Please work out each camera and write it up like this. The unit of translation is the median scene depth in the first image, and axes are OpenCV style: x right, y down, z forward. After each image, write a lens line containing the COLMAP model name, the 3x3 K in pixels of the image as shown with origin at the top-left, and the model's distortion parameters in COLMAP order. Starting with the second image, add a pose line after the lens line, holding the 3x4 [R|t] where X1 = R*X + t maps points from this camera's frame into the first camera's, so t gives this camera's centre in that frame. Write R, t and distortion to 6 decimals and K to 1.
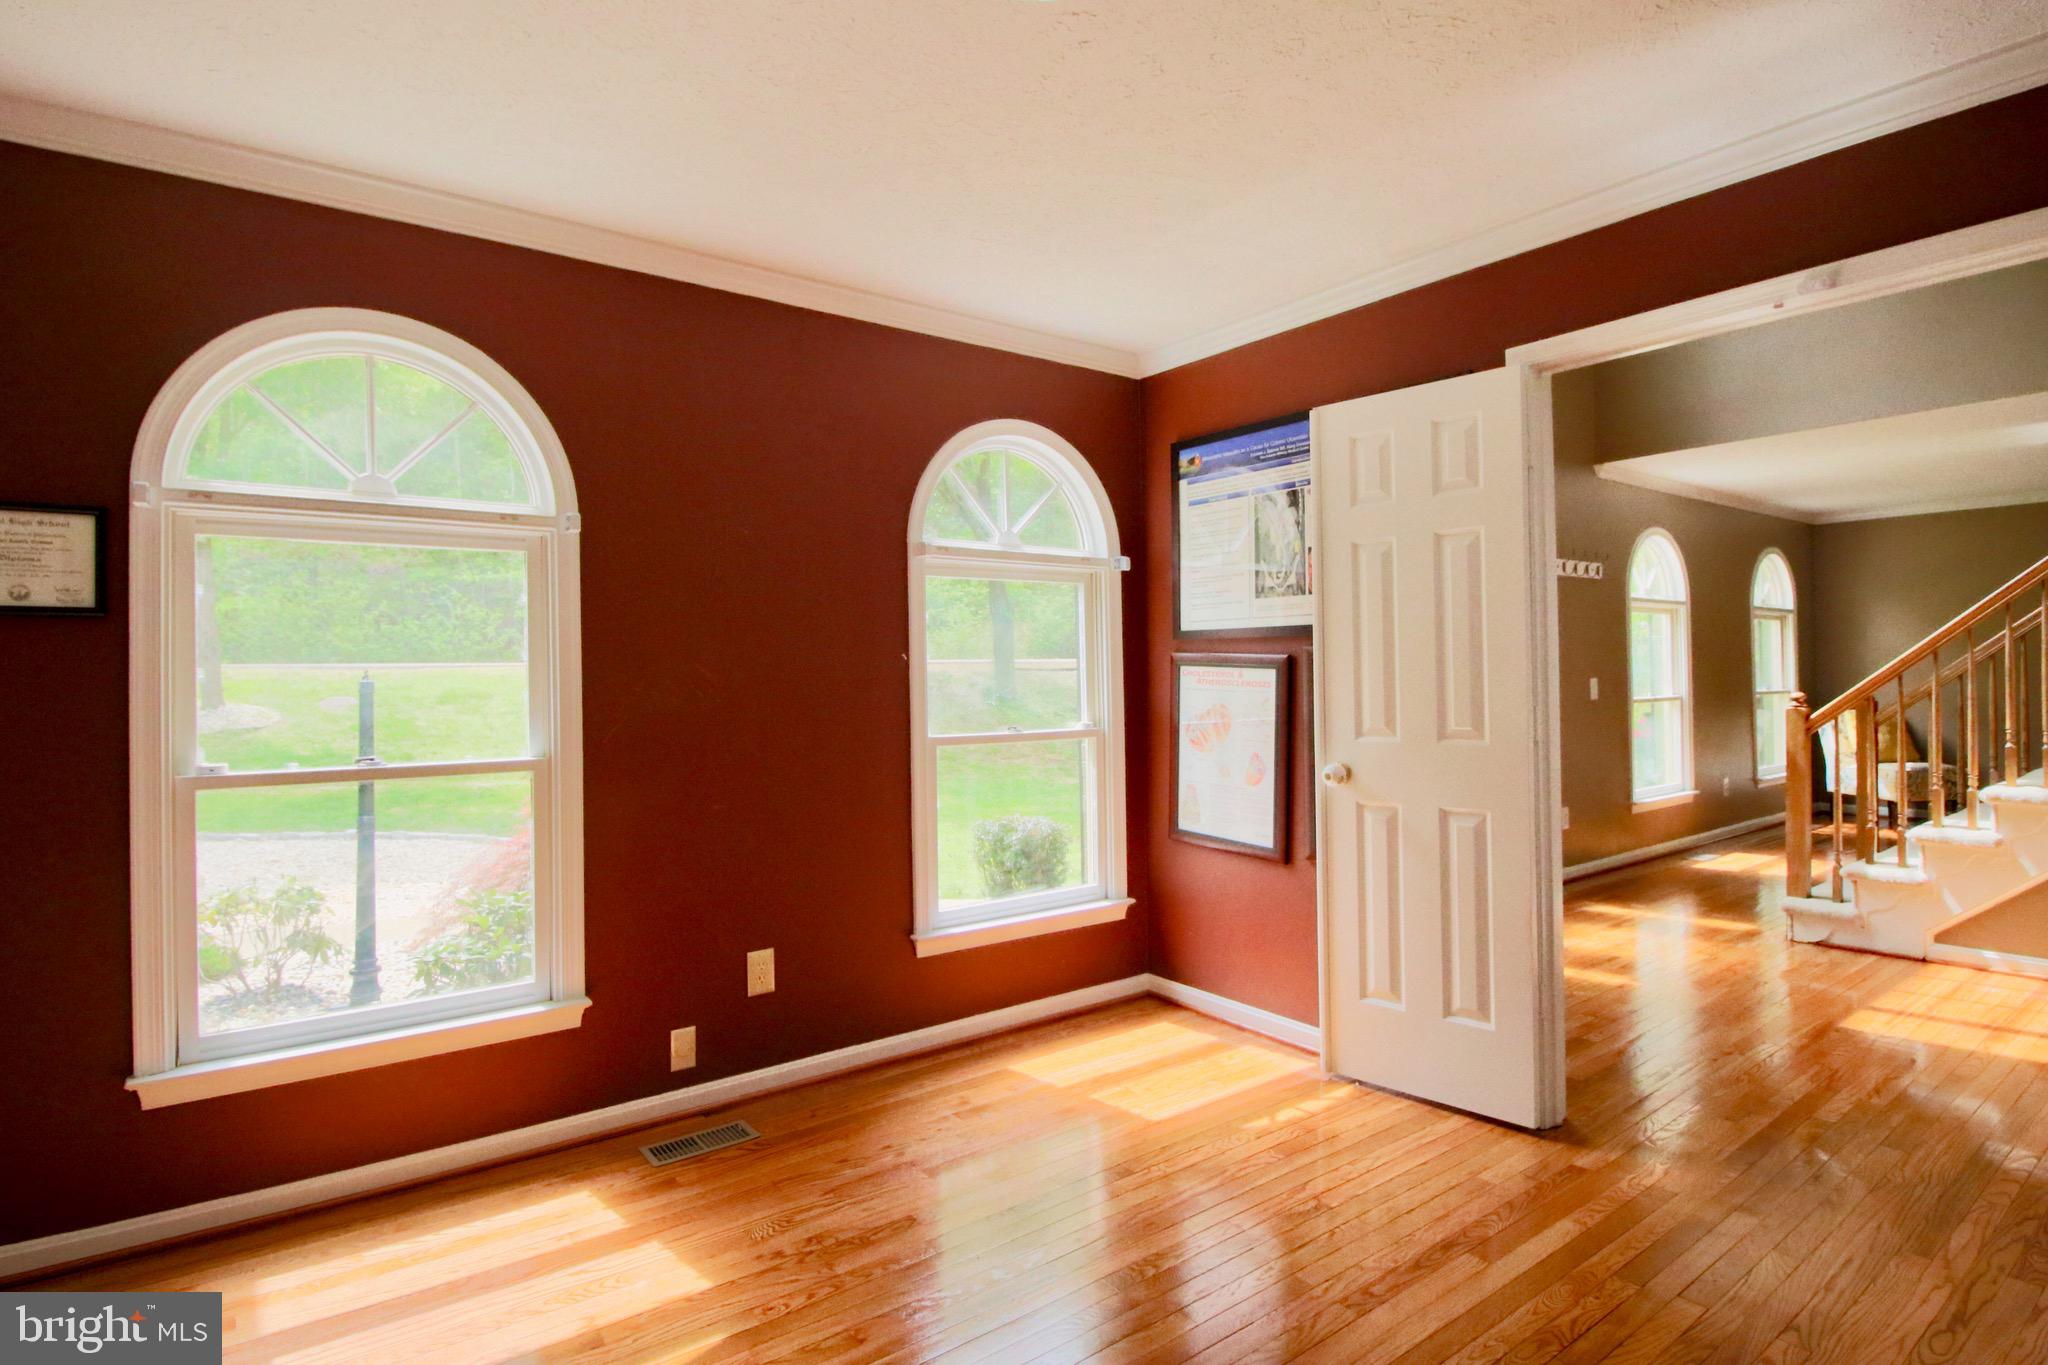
lens RADIAL K [[1037.2, 0, 1023.9], [0, 1037.2, 659.0], [0, 0, 1]] dist [-0.018929, -0.000696]
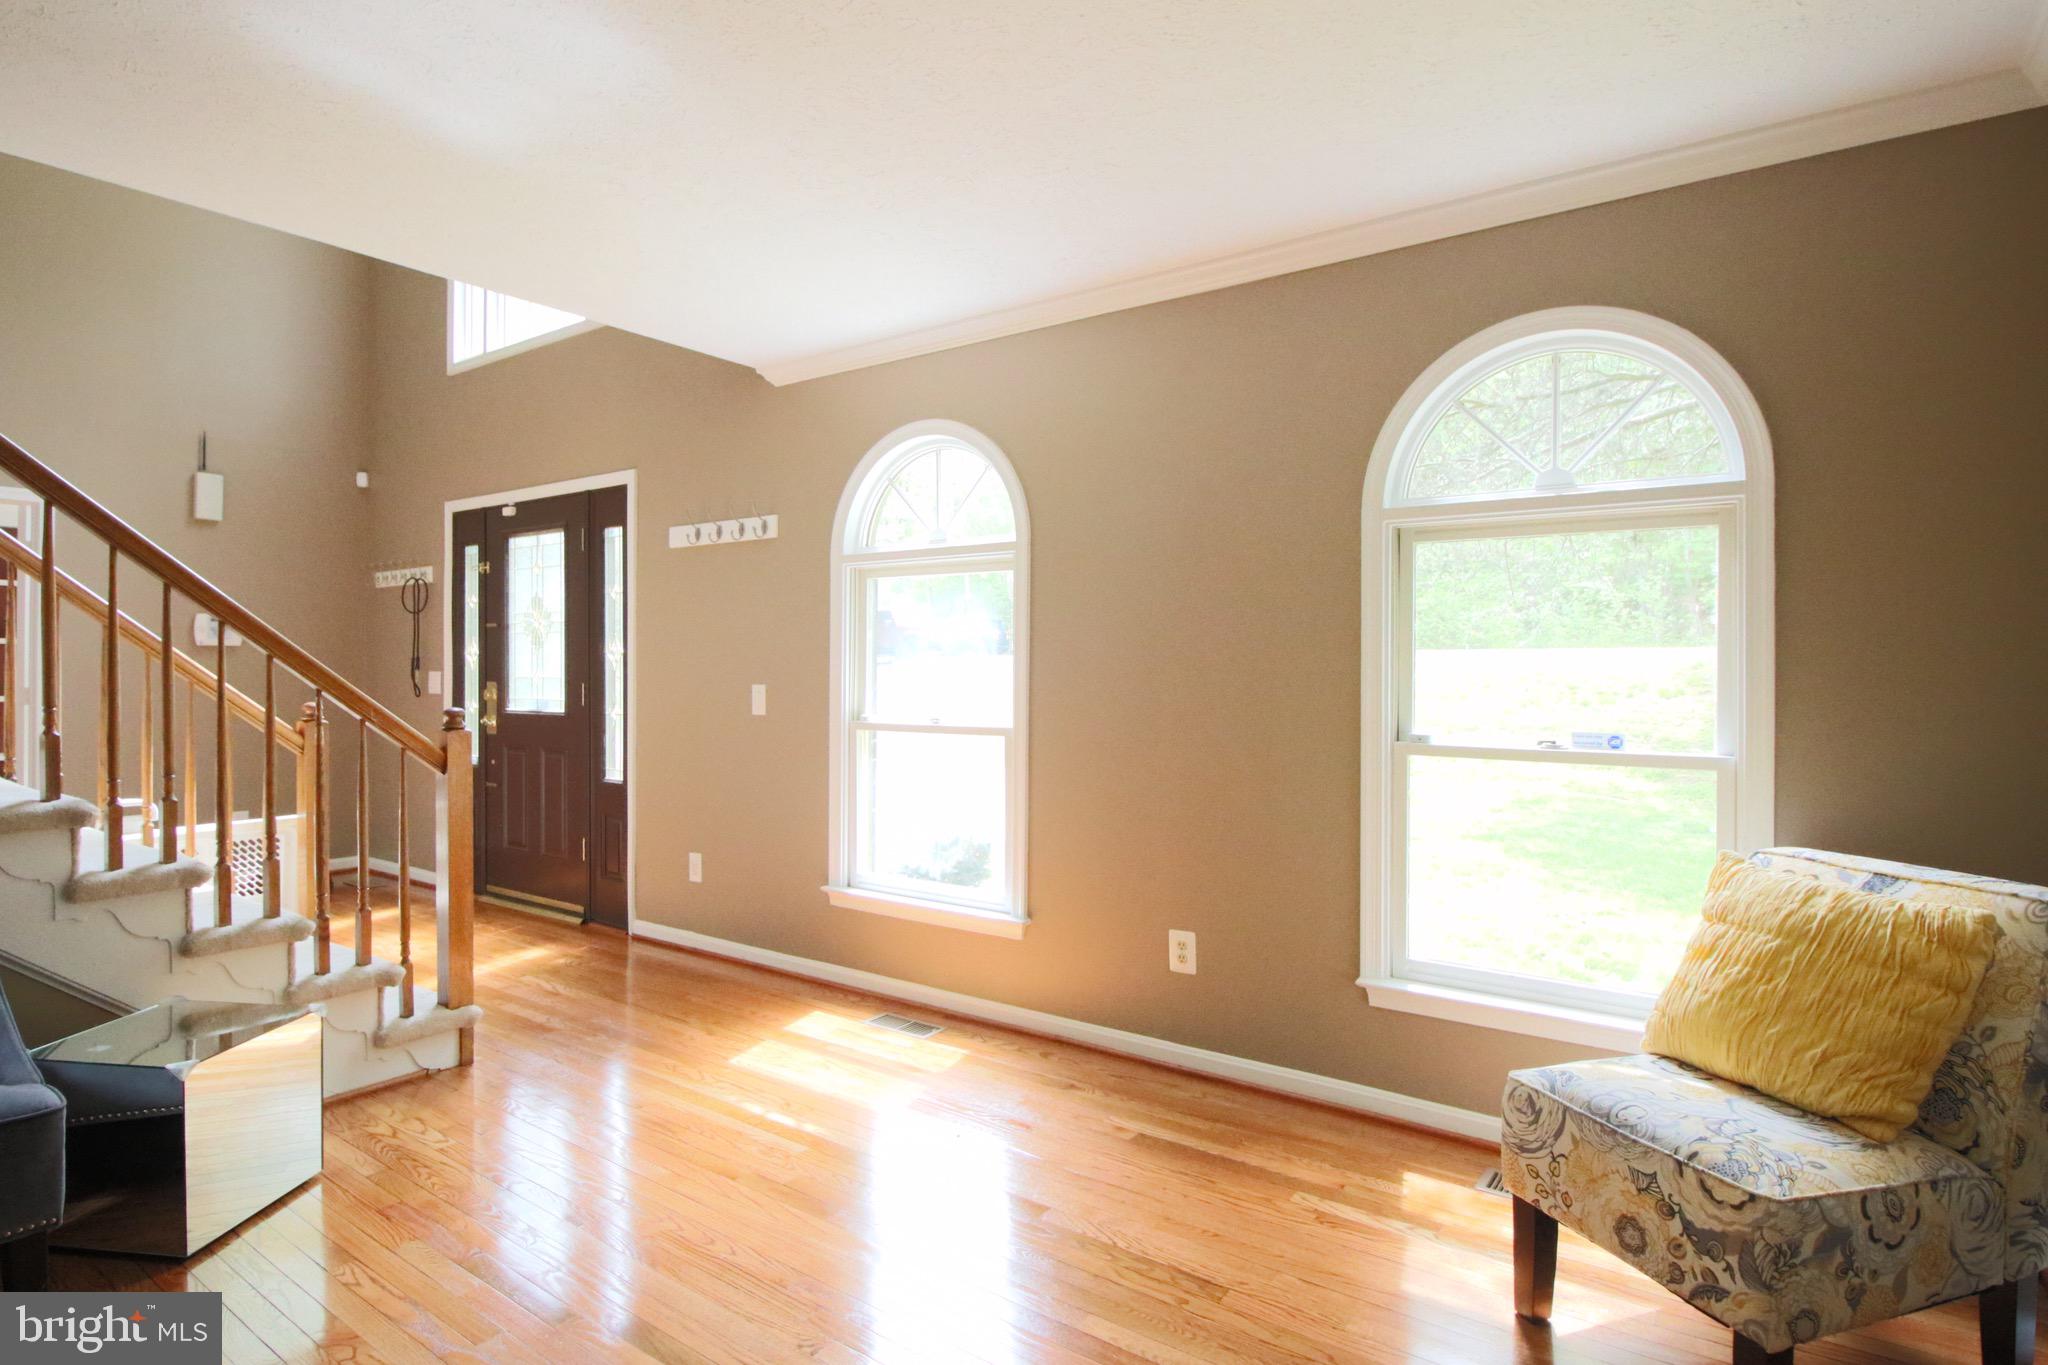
lens RADIAL K [[1065.7, 0, 1028.8], [0, 1065.7, 671.0], [0, 0, 1]] dist [-0.014654, -0.000681]
pose [[0.314528, 0.016744, -0.949101, 0.363166], [0.006991, 0.999776, 0.019955, -0.001026], [0.949223, -0.012911, 0.314340, 0.267785]]
